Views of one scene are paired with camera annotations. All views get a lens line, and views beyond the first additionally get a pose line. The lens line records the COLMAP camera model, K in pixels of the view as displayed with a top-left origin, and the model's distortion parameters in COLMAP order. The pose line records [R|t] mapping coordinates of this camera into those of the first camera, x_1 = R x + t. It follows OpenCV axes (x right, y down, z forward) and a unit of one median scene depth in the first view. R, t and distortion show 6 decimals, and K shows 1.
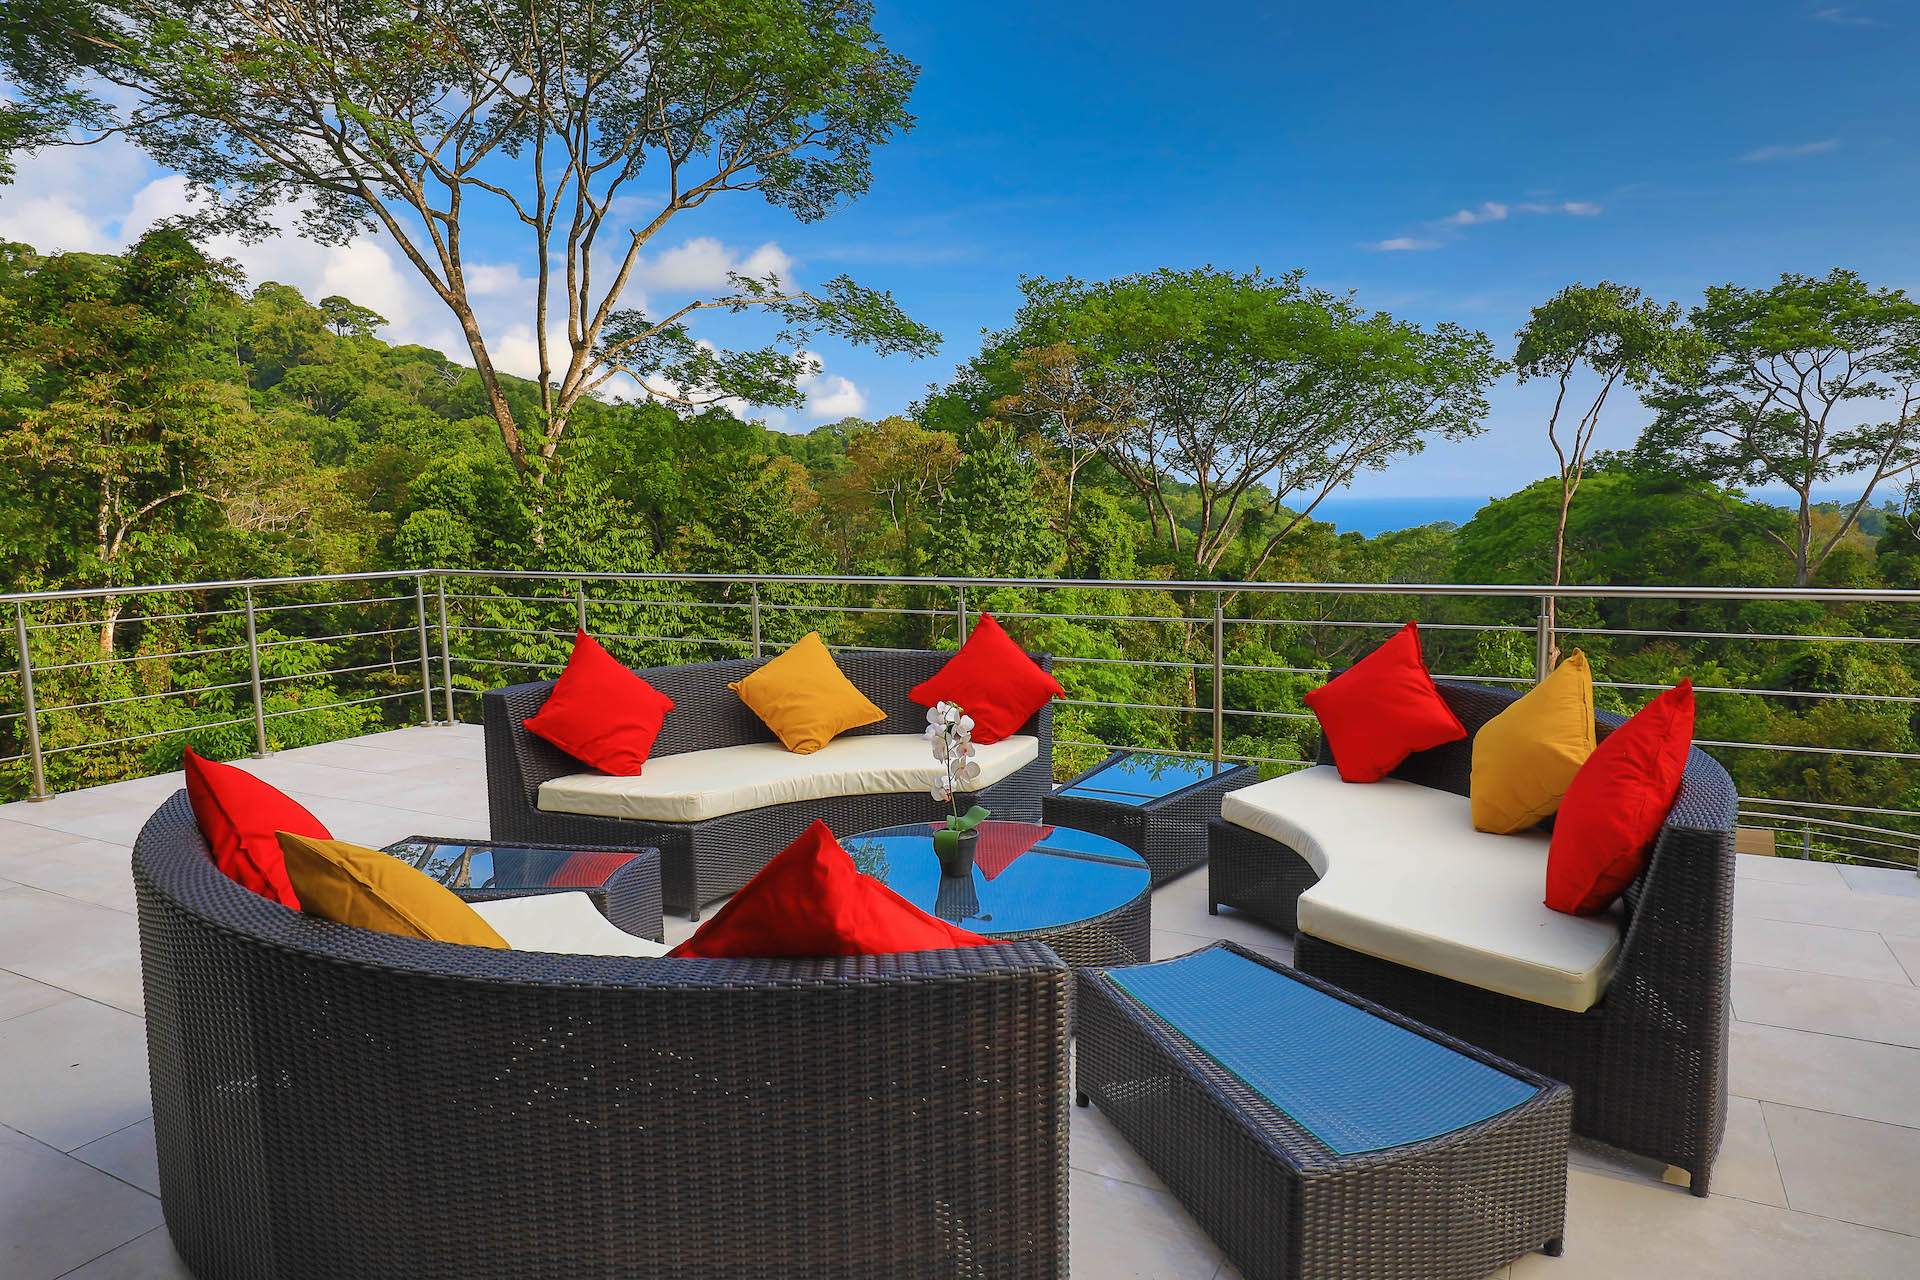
lens RADIAL K [[1174.9, 0, 960.1], [0, 1174.9, 648.5], [0, 0, 1]] dist [0.008183, 0.001406]
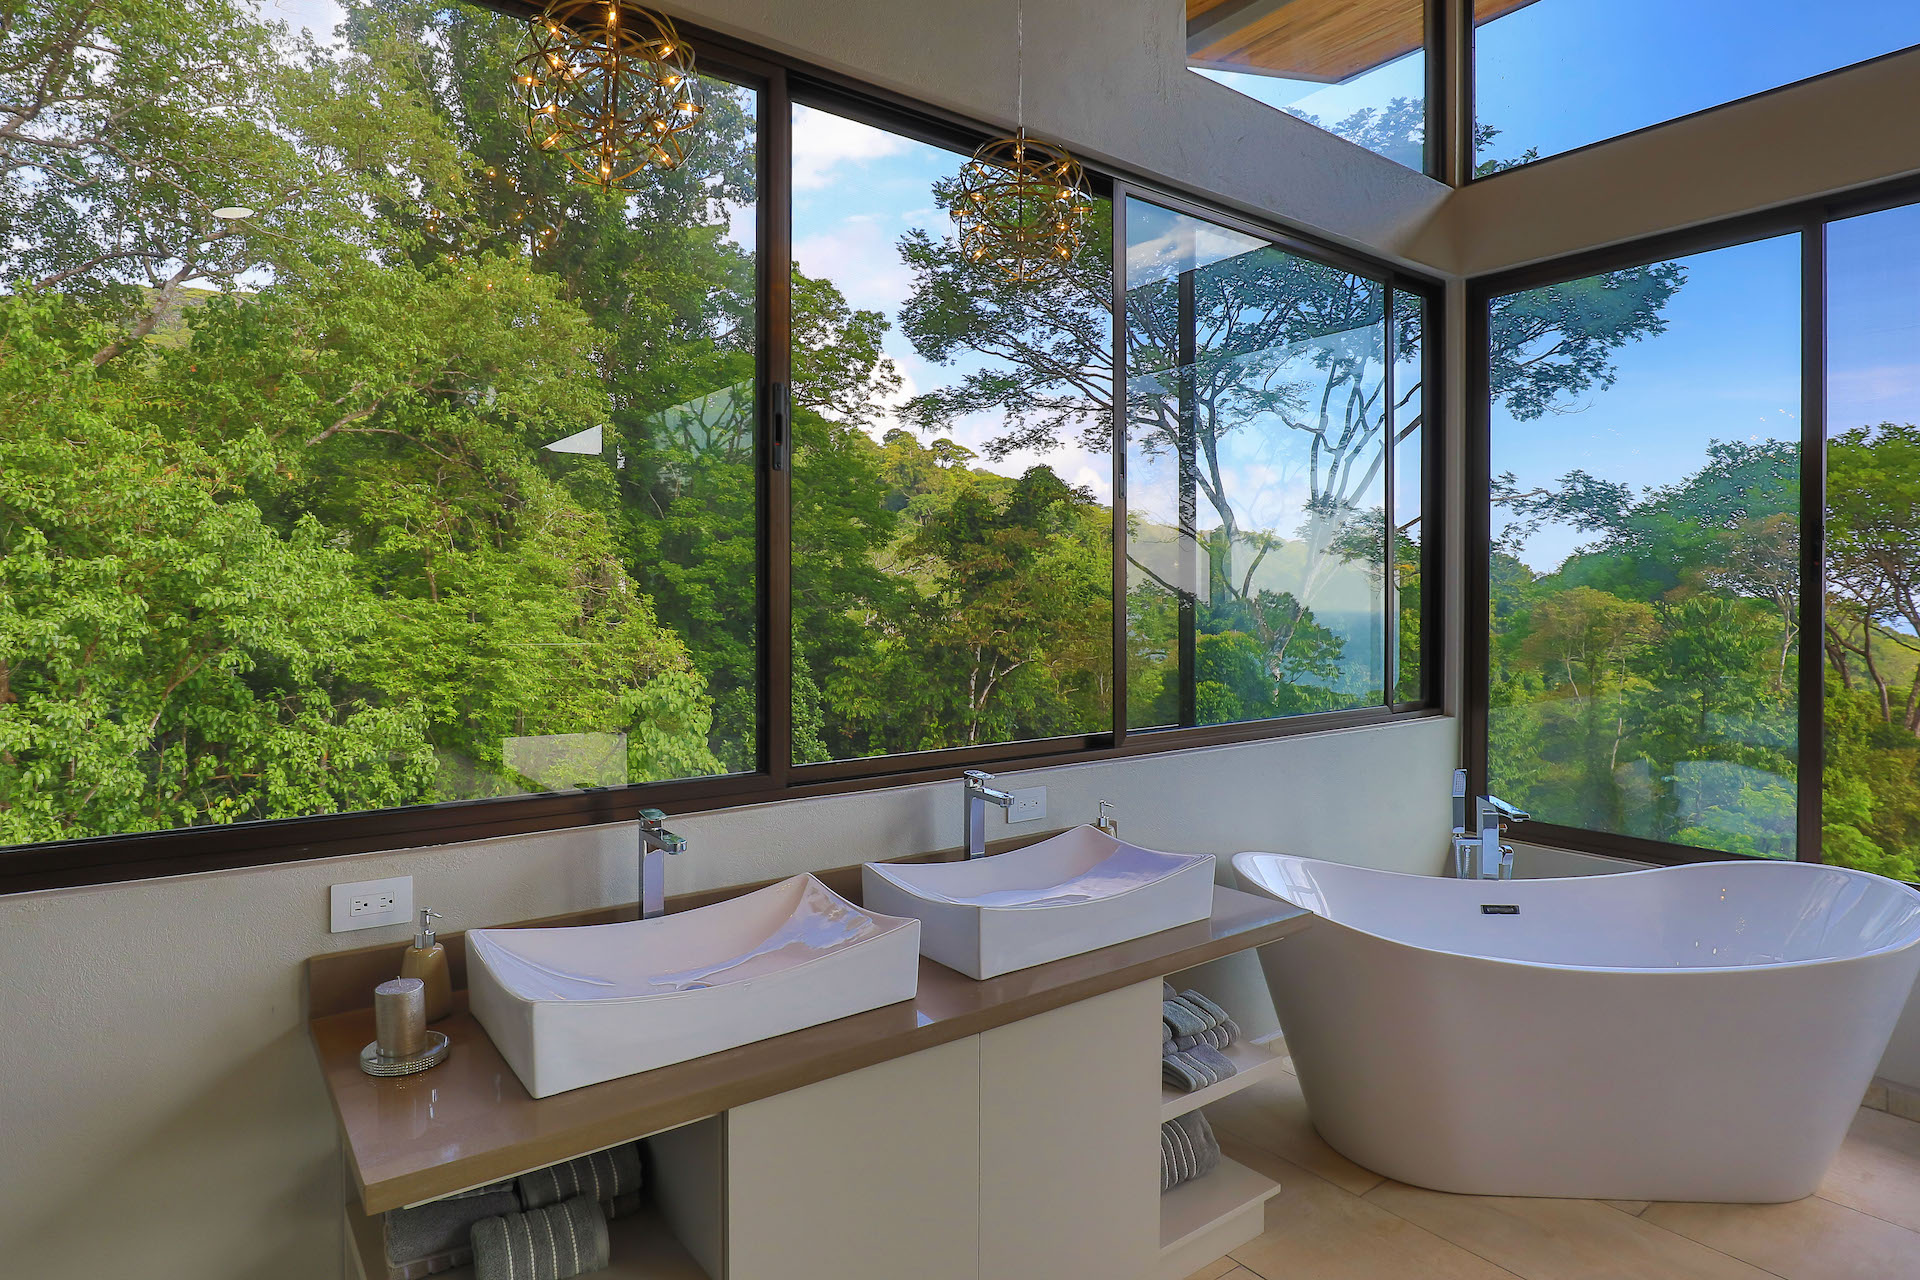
lens RADIAL K [[1061.6, 0, 938.3], [0, 1061.6, 614.5], [0, 0, 1]] dist [-0.028682, -0.002887]
pose [[0.898014, 0.030338, -0.438920, -0.186405], [-0.076826, 0.993106, -0.088540, -0.056234], [0.433208, 0.113230, 0.894153, -0.074981]]
